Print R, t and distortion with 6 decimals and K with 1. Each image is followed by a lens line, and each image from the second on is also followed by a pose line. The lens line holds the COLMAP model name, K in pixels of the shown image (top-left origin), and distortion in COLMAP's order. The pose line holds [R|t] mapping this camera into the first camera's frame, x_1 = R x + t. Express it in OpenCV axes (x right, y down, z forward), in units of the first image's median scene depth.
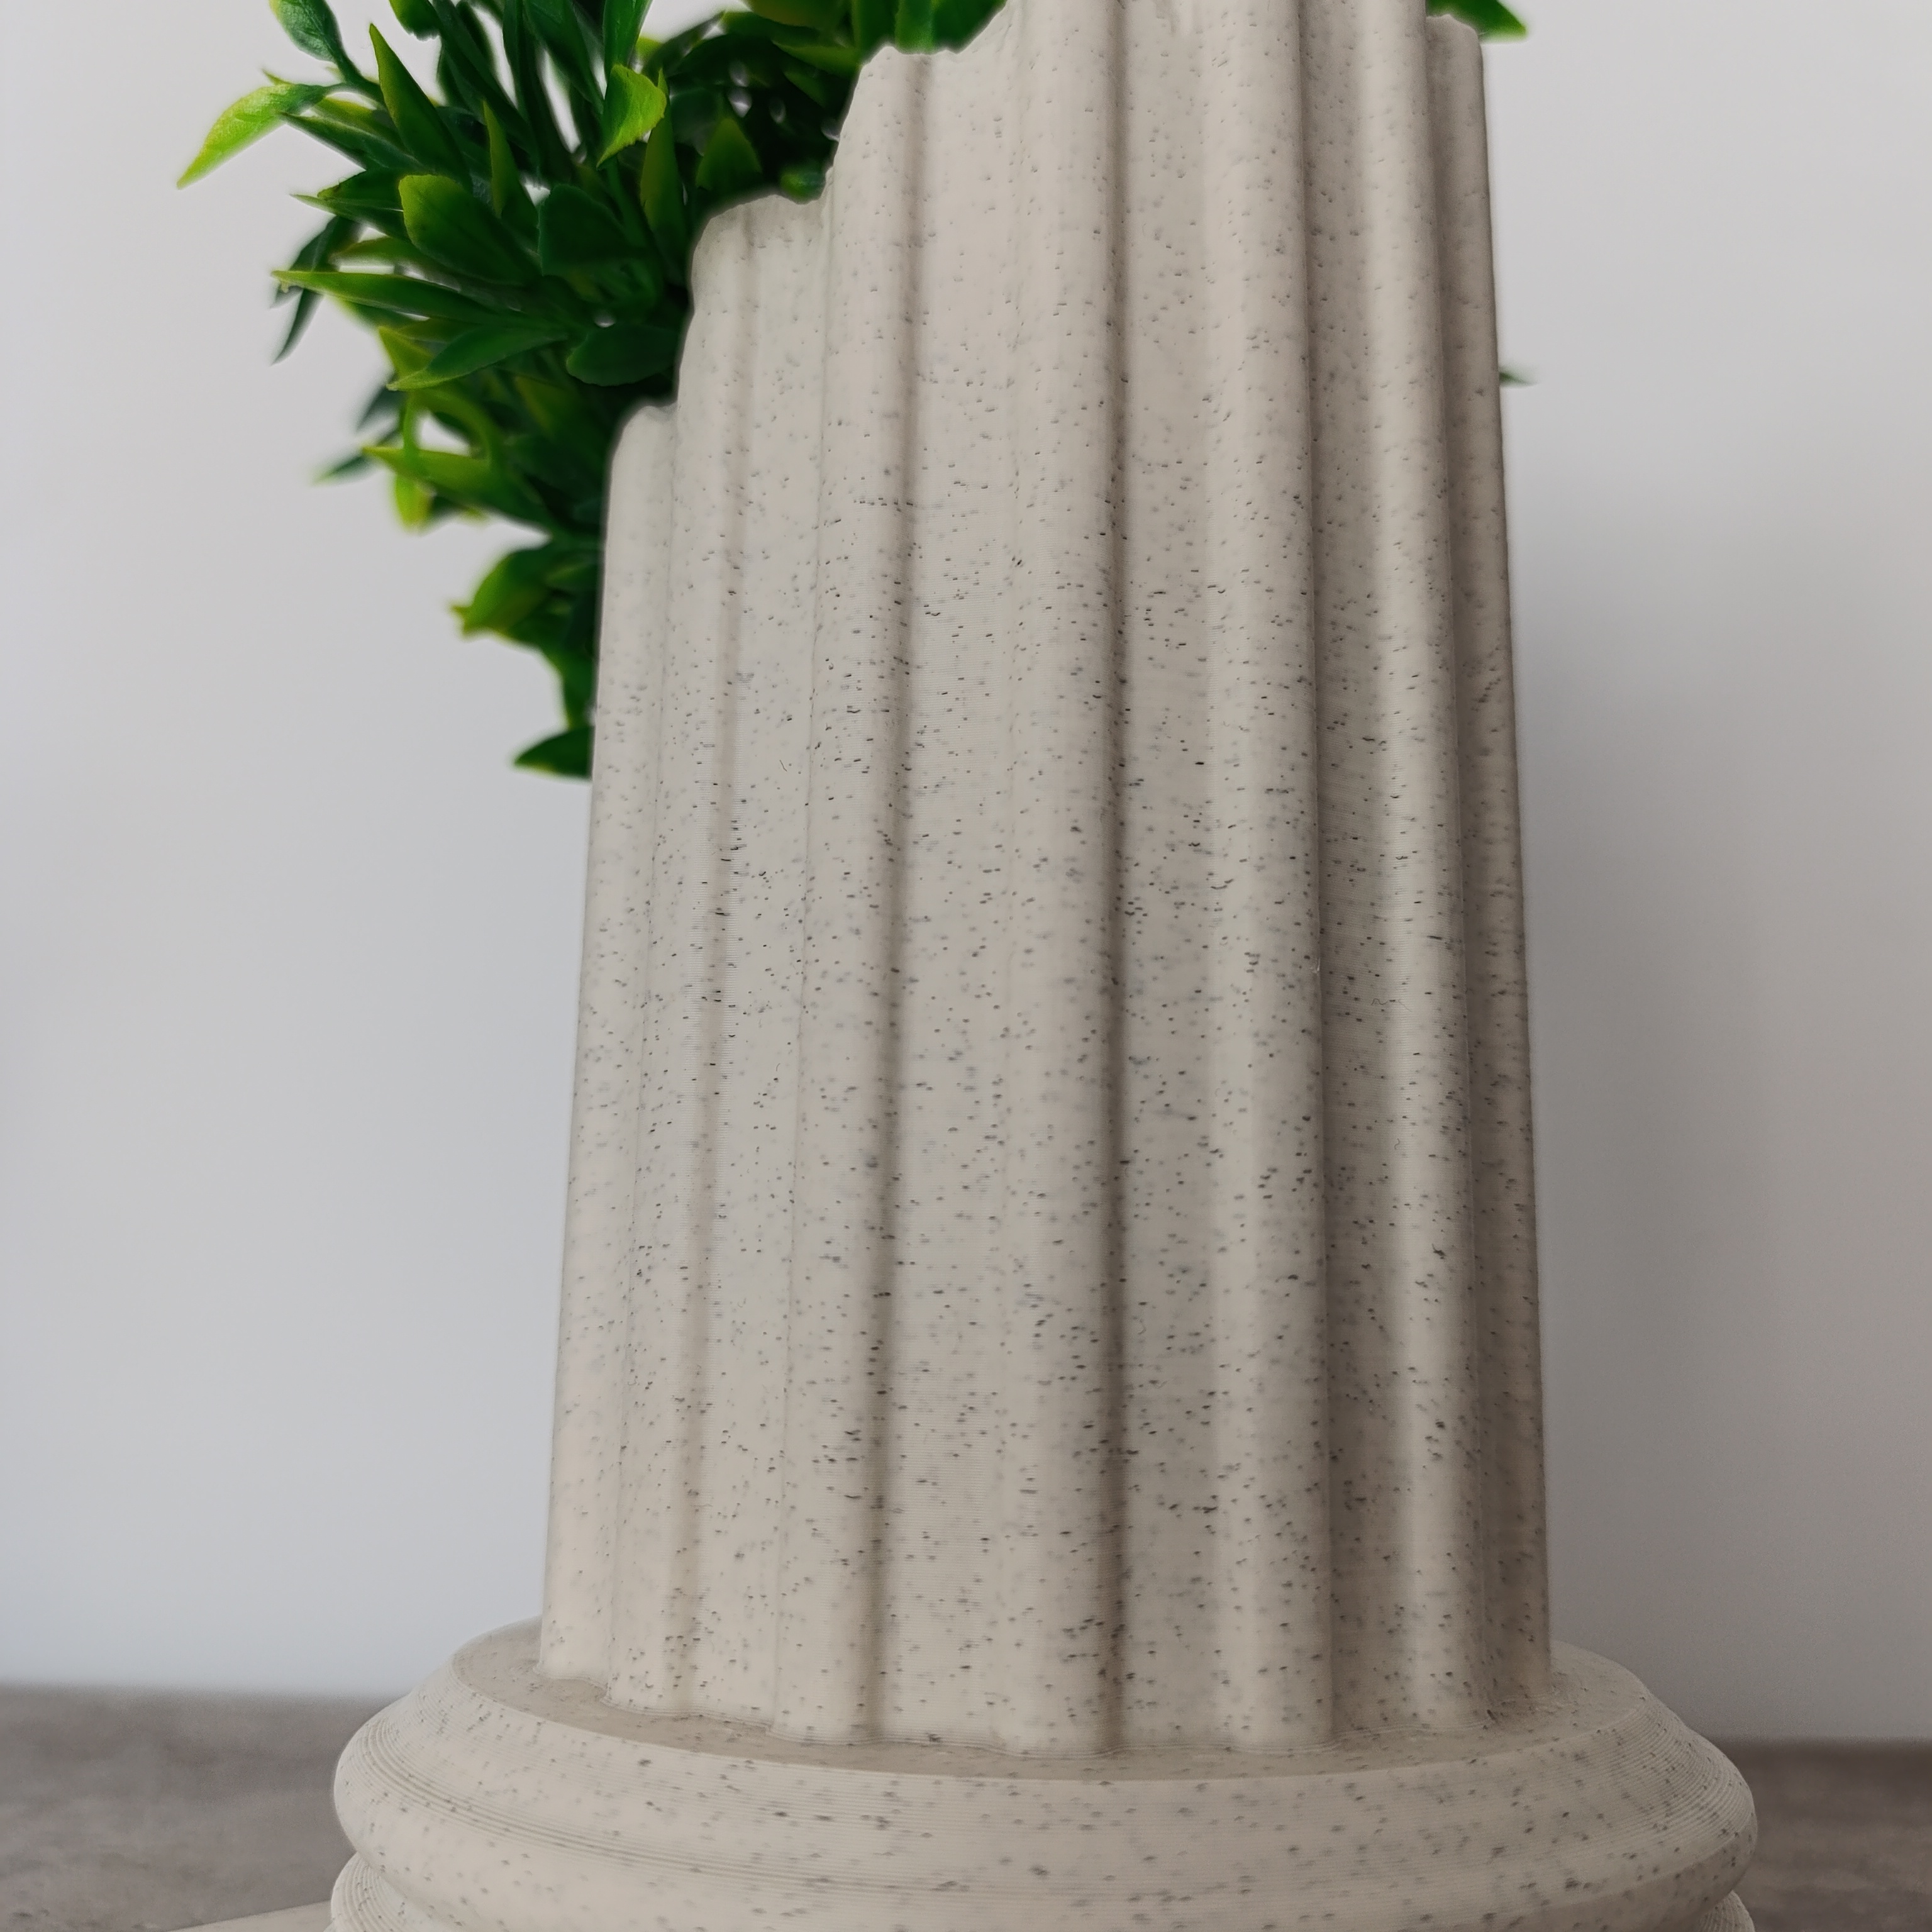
lens RADIAL K [[1924.3, 0, 1018.2], [0, 1924.3, 966.8], [0, 0, 1]] dist [-0.001967, -0.257628]
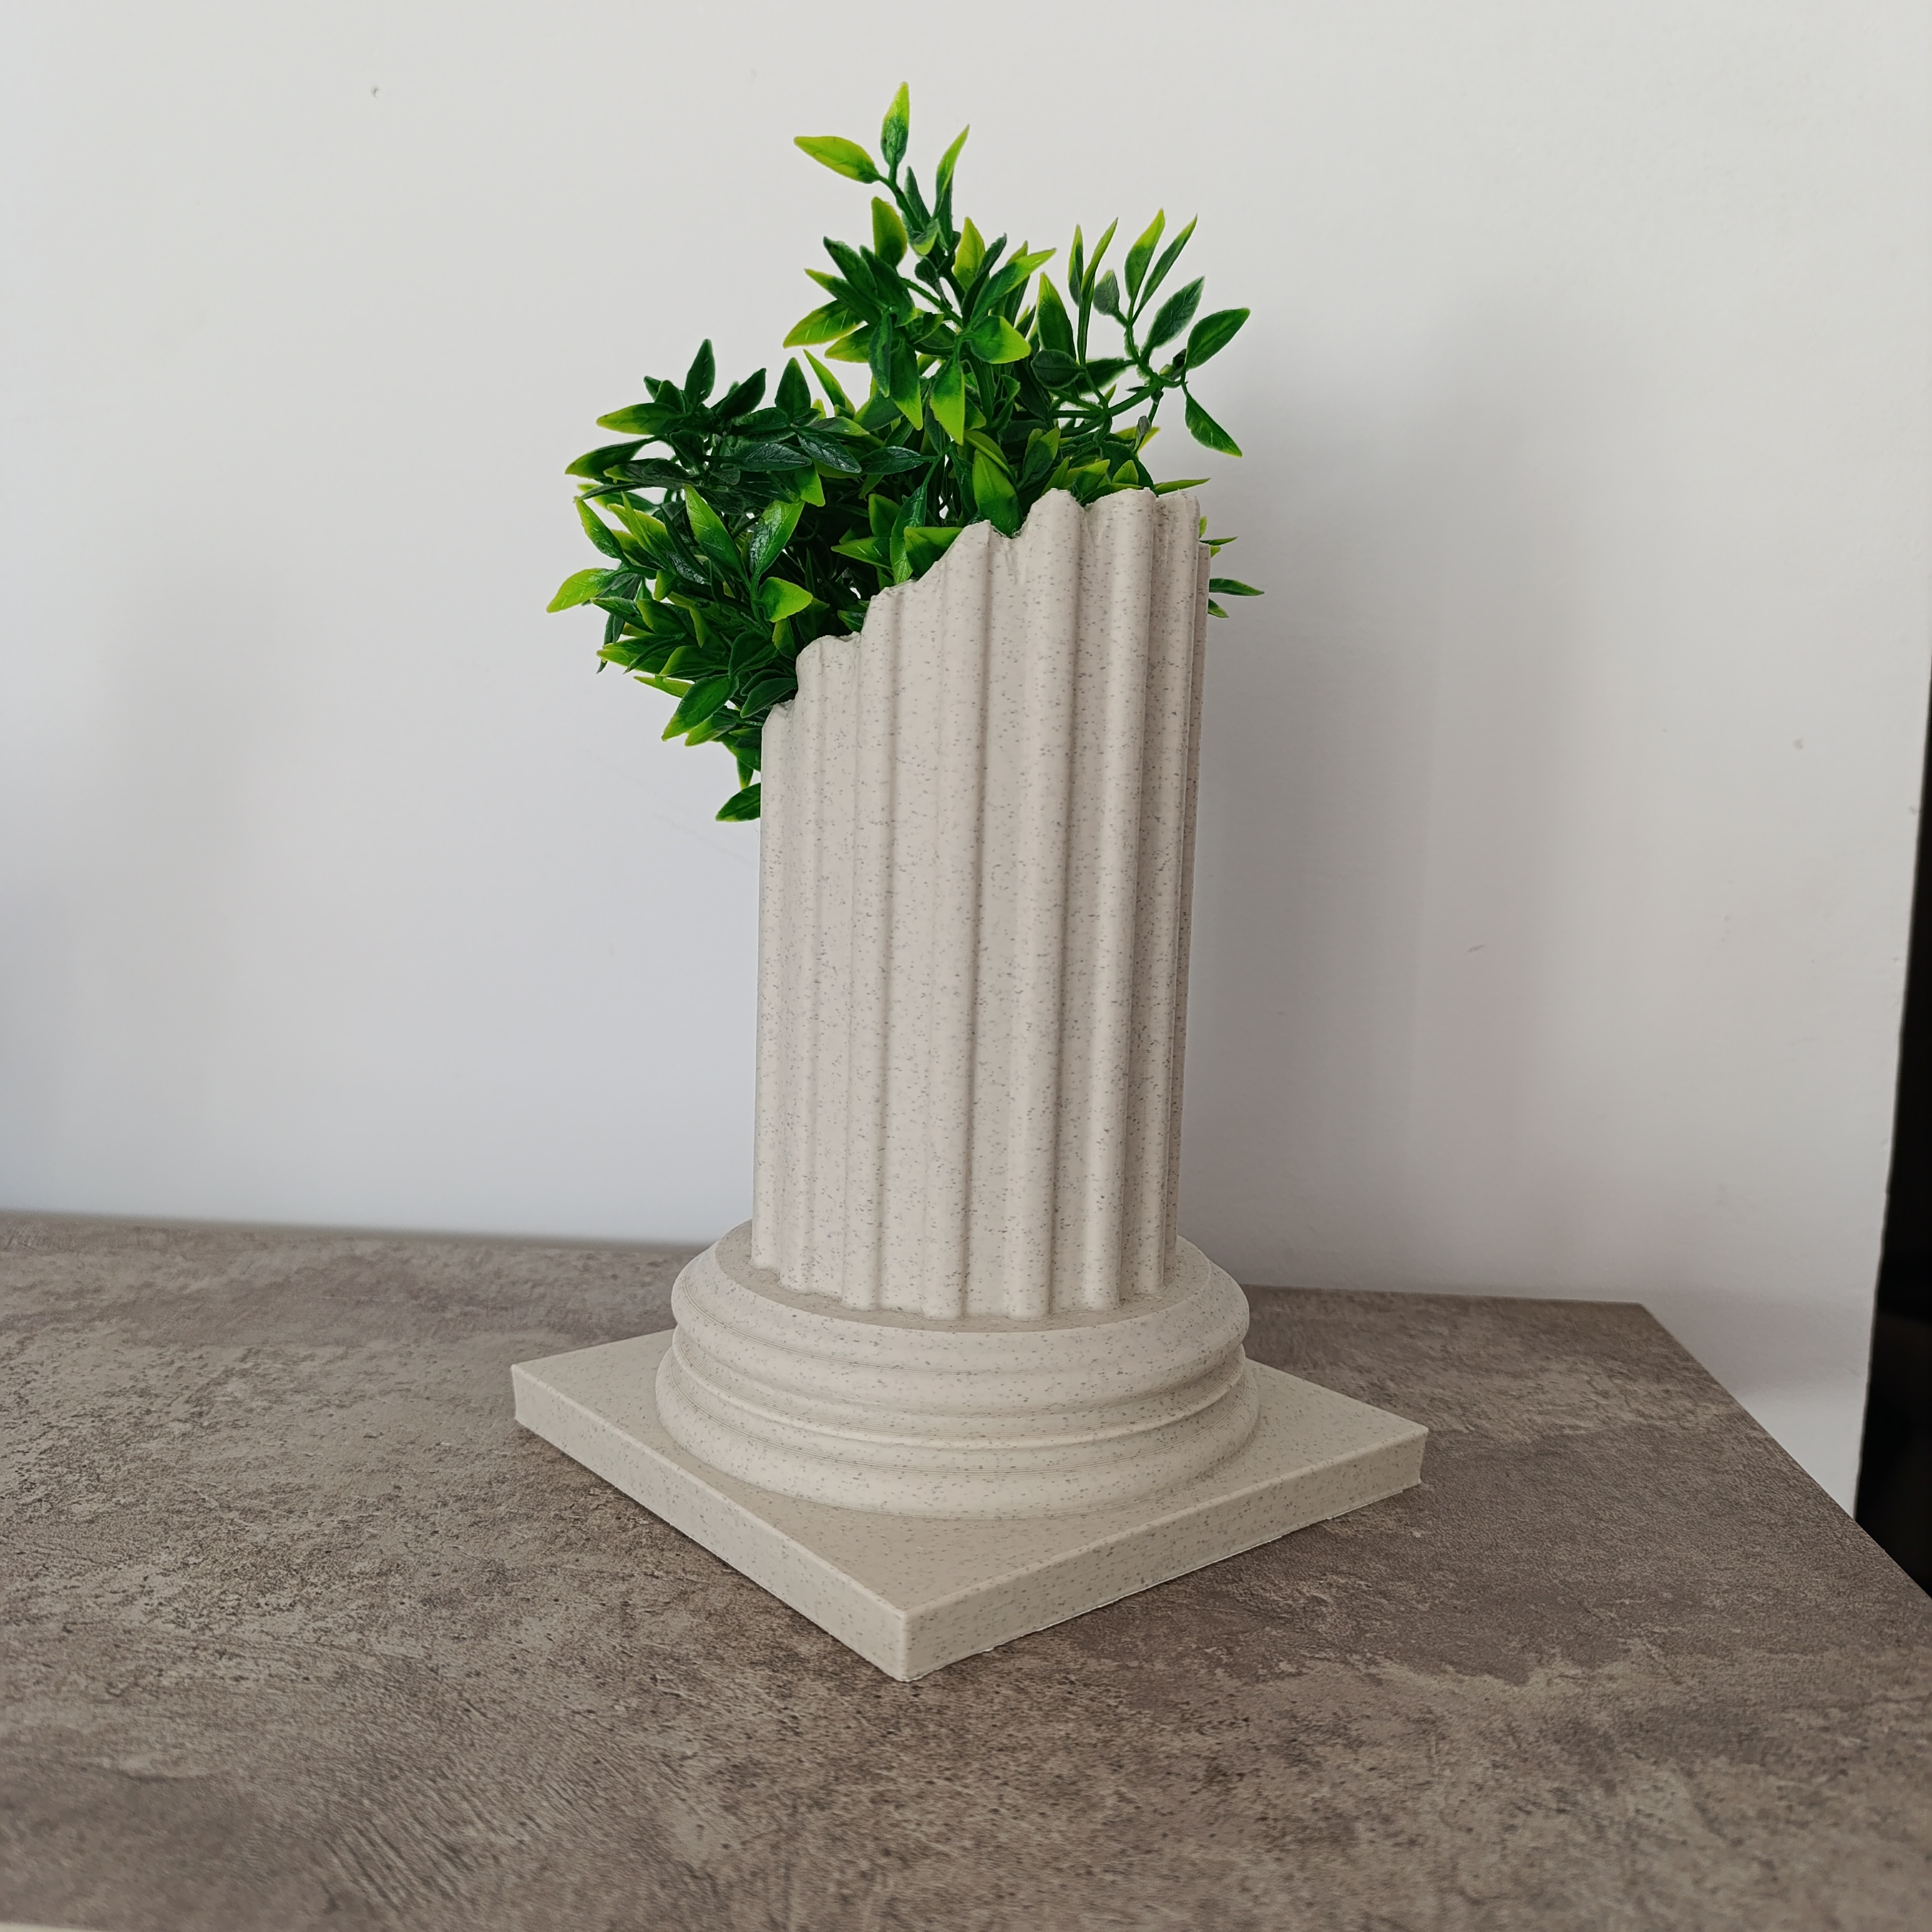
lens RADIAL K [[1809.4, 0, 966.0], [0, 1809.4, 966.0], [0, 0, 1]] dist [-0.008050, -0.008976]
pose [[0.996047, 0.028099, -0.084262, 0.228279], [-0.000744, 0.951249, 0.308424, -0.770828], [0.088820, -0.307143, 0.947510, -1.160468]]
